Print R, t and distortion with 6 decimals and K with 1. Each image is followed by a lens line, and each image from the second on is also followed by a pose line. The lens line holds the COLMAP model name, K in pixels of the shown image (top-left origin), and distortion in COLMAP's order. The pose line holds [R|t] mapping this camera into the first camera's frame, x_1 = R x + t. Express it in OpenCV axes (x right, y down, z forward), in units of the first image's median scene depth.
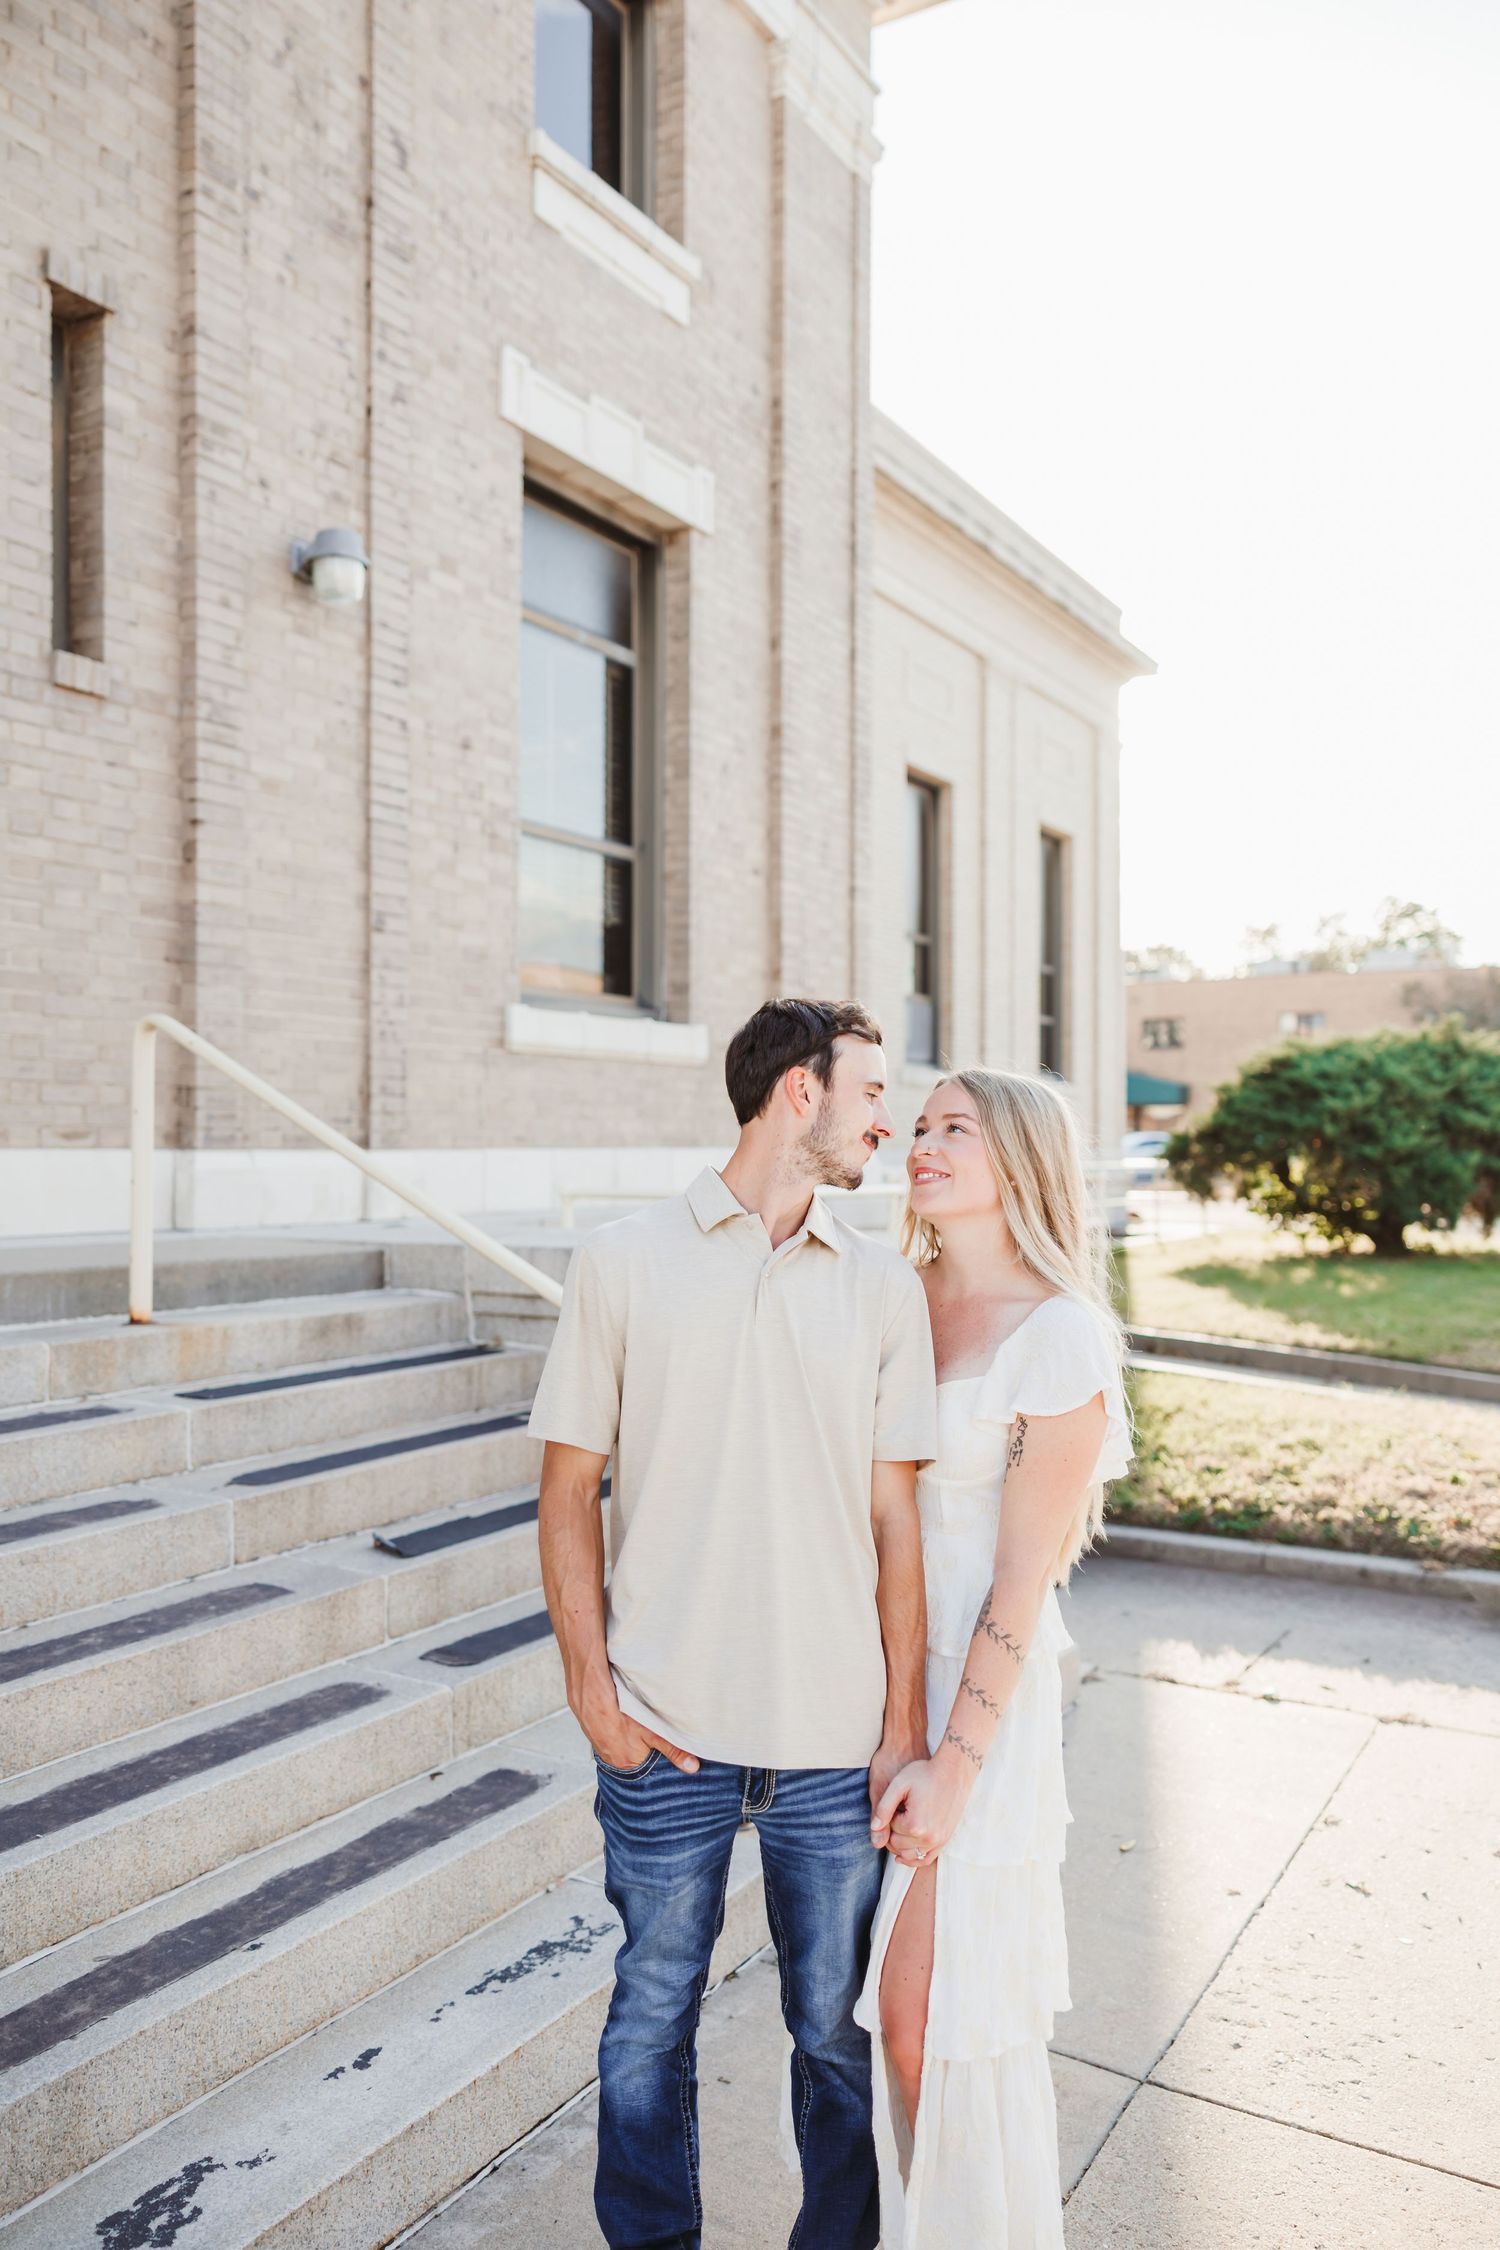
lens RADIAL K [[1727.1, 0, 769.1], [0, 1727.1, 1139.5], [0, 0, 1]] dist [-0.000719, 0.005453]
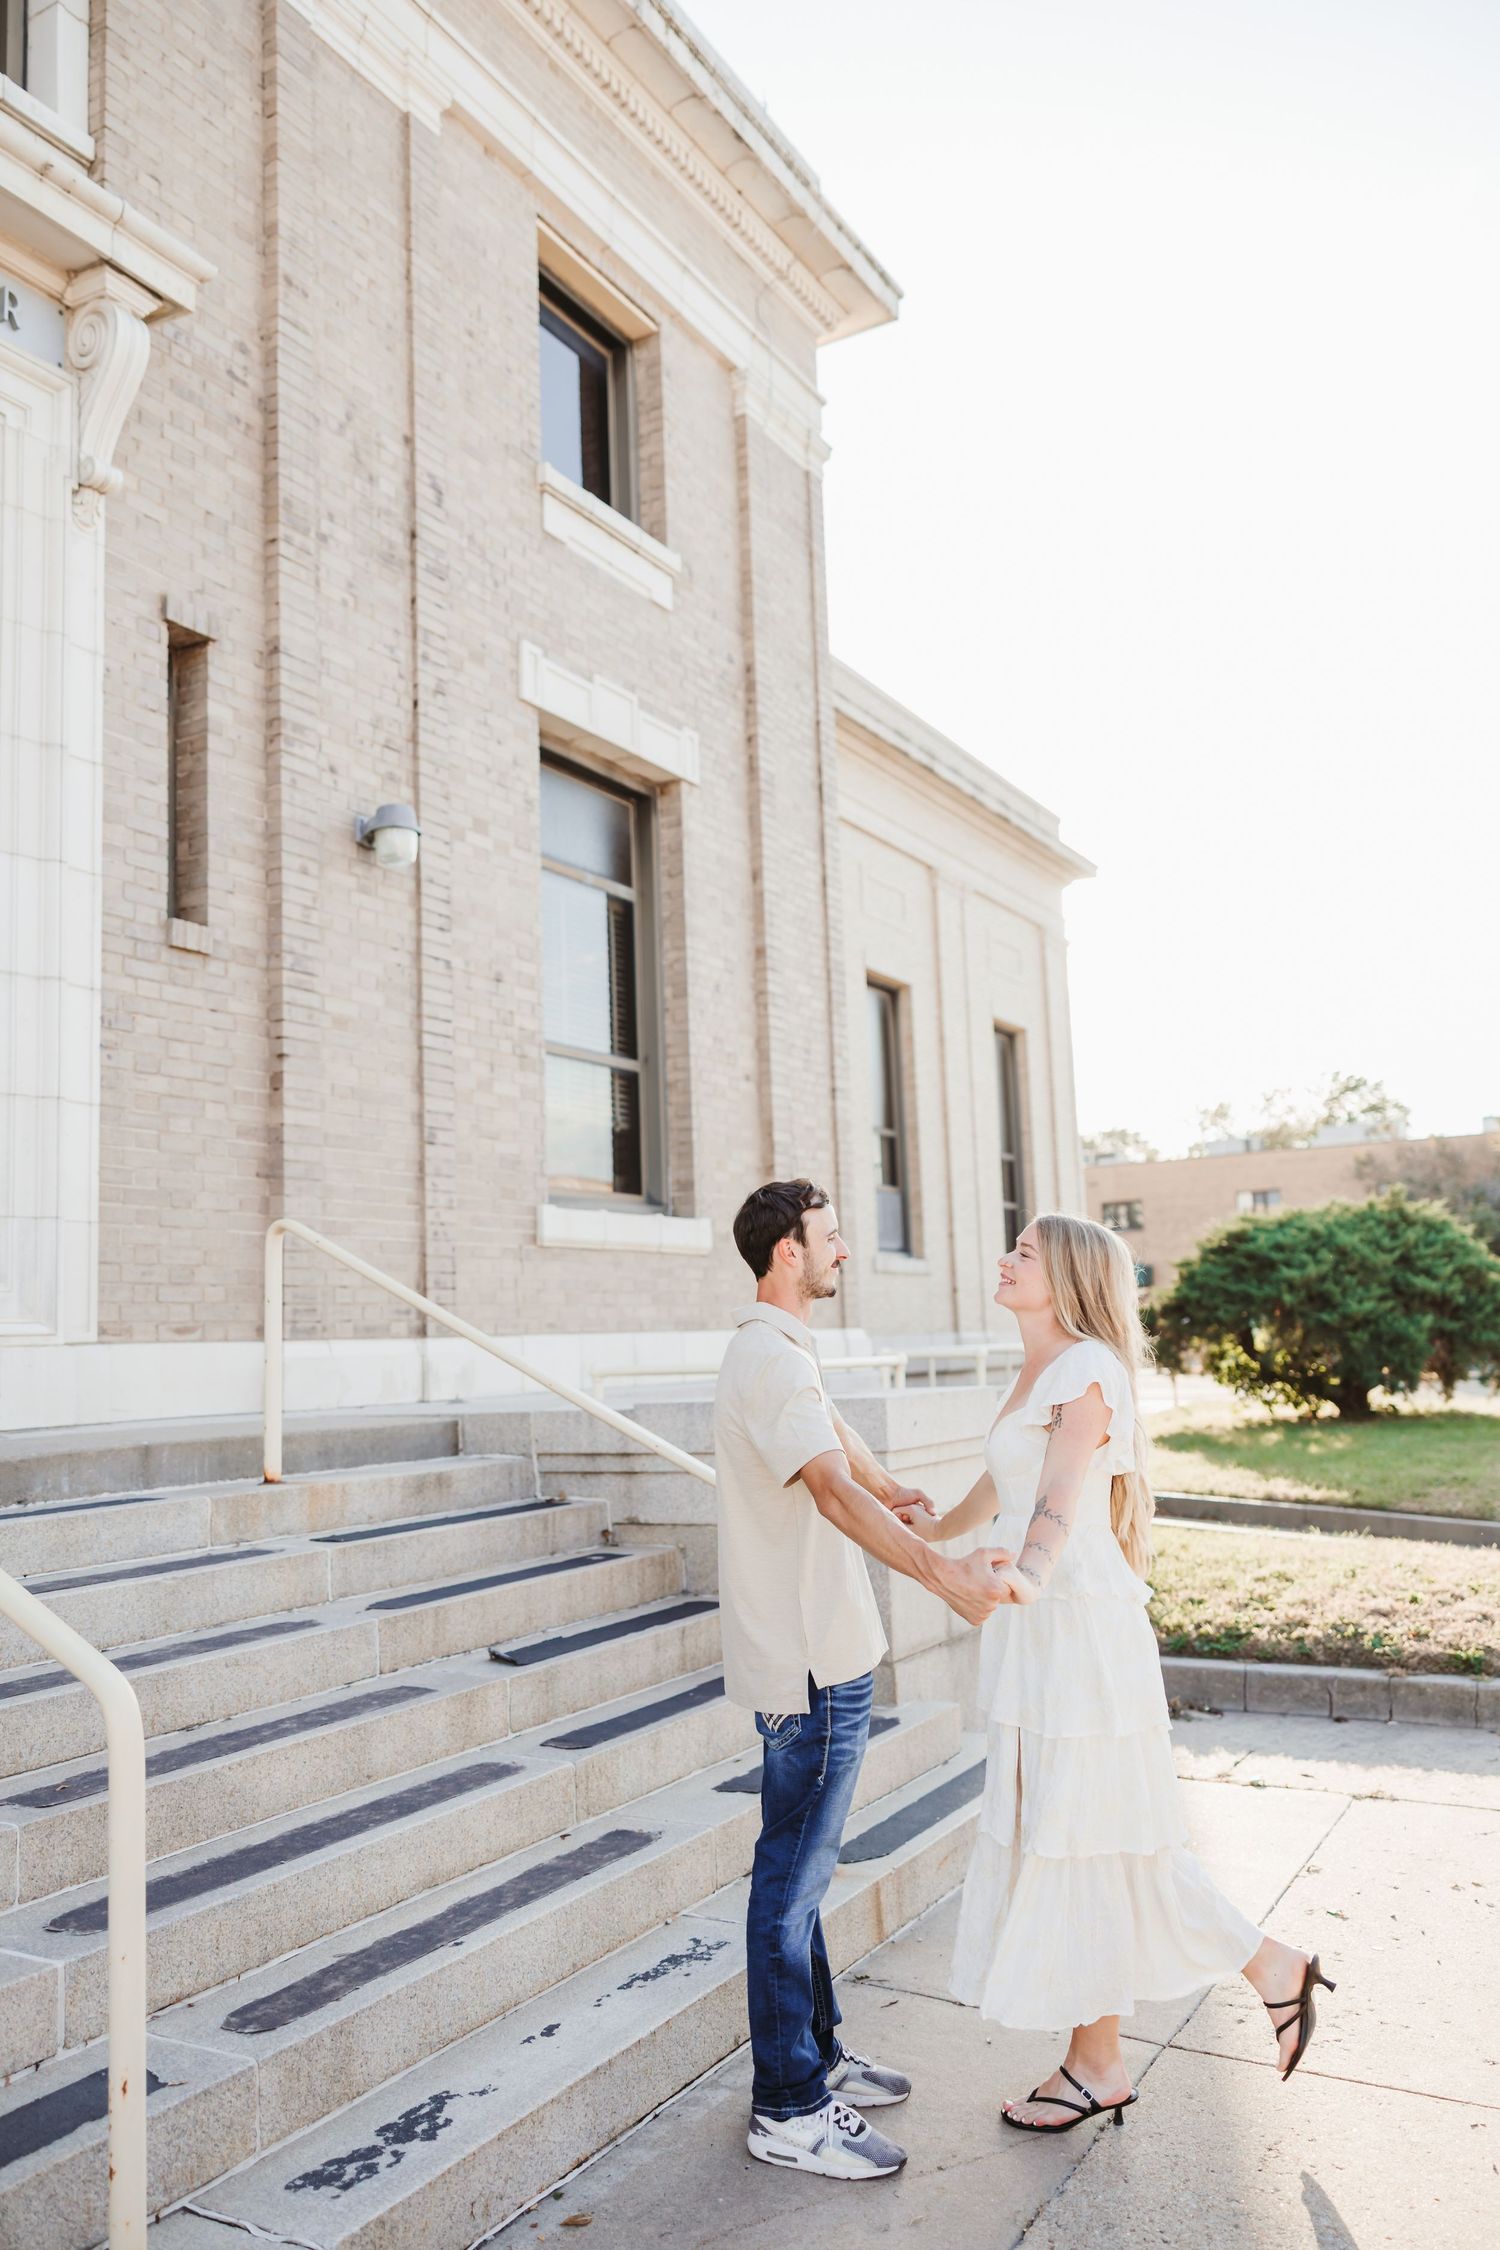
lens RADIAL K [[1720.6, 0, 739.3], [0, 1720.6, 1134.0], [0, 0, 1]] dist [-0.008817, 0.003496]
pose [[0.999282, -0.037263, 0.006900, -0.032008], [0.037815, 0.992375, -0.117315, 0.013986], [-0.002476, 0.117492, 0.993071, -0.130041]]
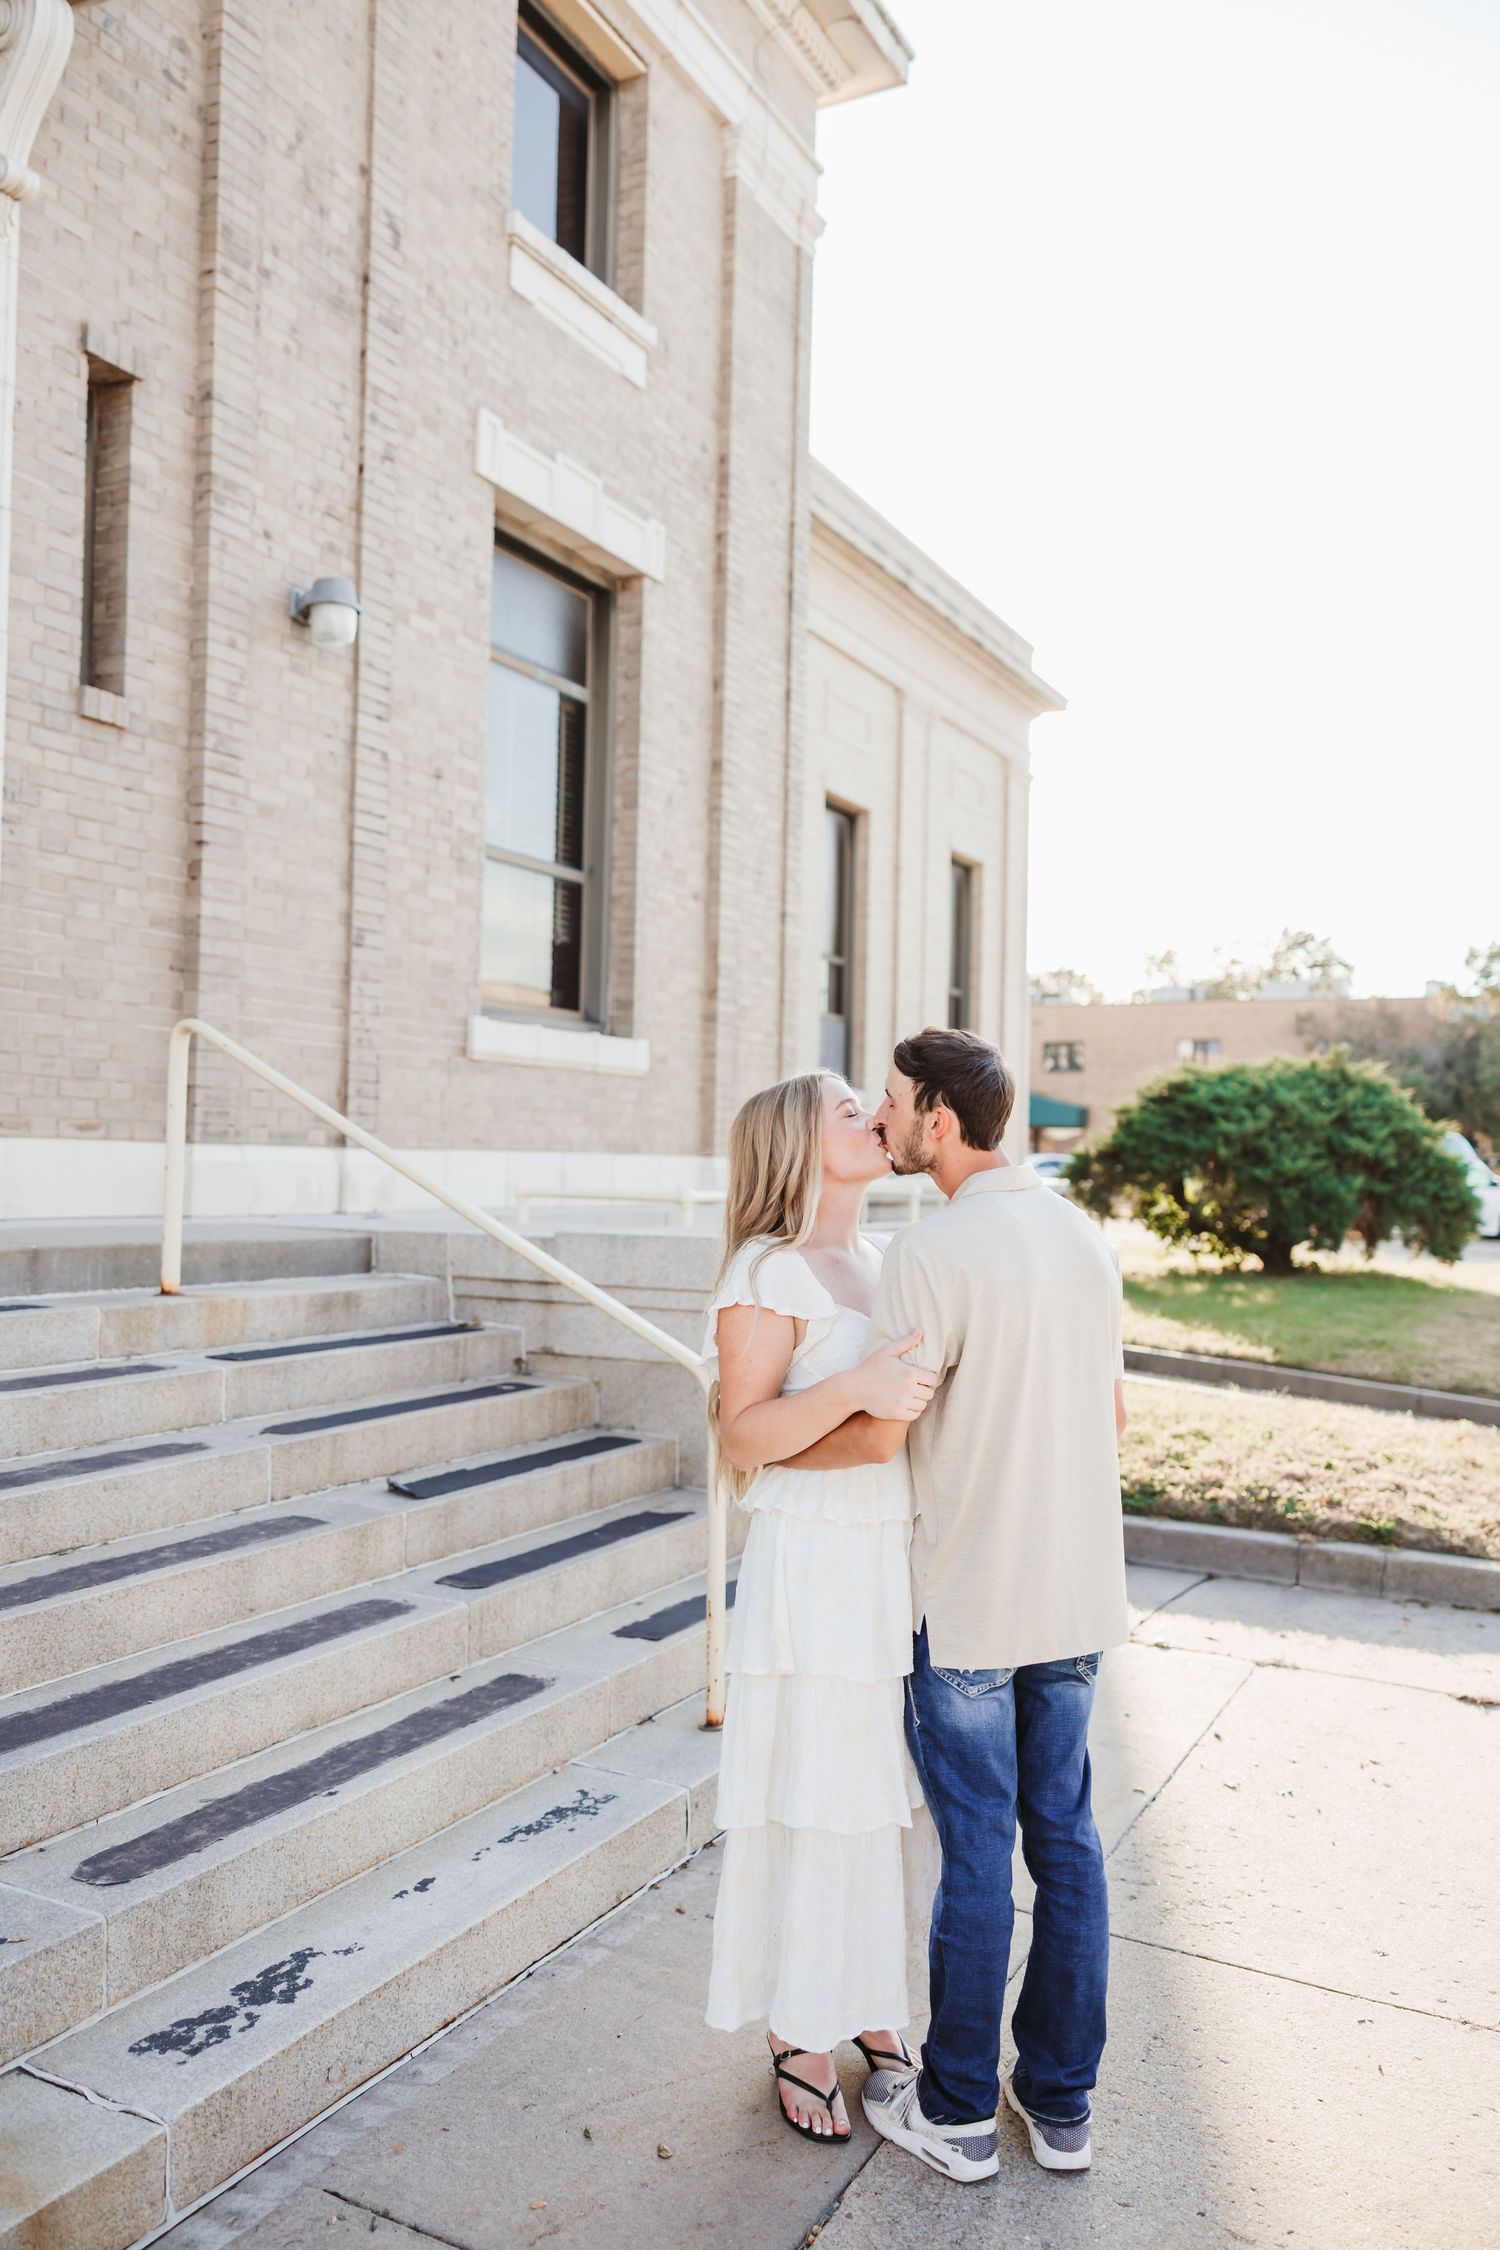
lens RADIAL K [[1720.6, 0, 739.3], [0, 1720.6, 1134.0], [0, 0, 1]] dist [-0.008817, 0.003496]
pose [[0.999014, 0.020739, 0.039266, -0.028321], [-0.020273, 0.999720, -0.012212, 0.005874], [-0.039508, 0.011404, 0.999154, -0.089193]]
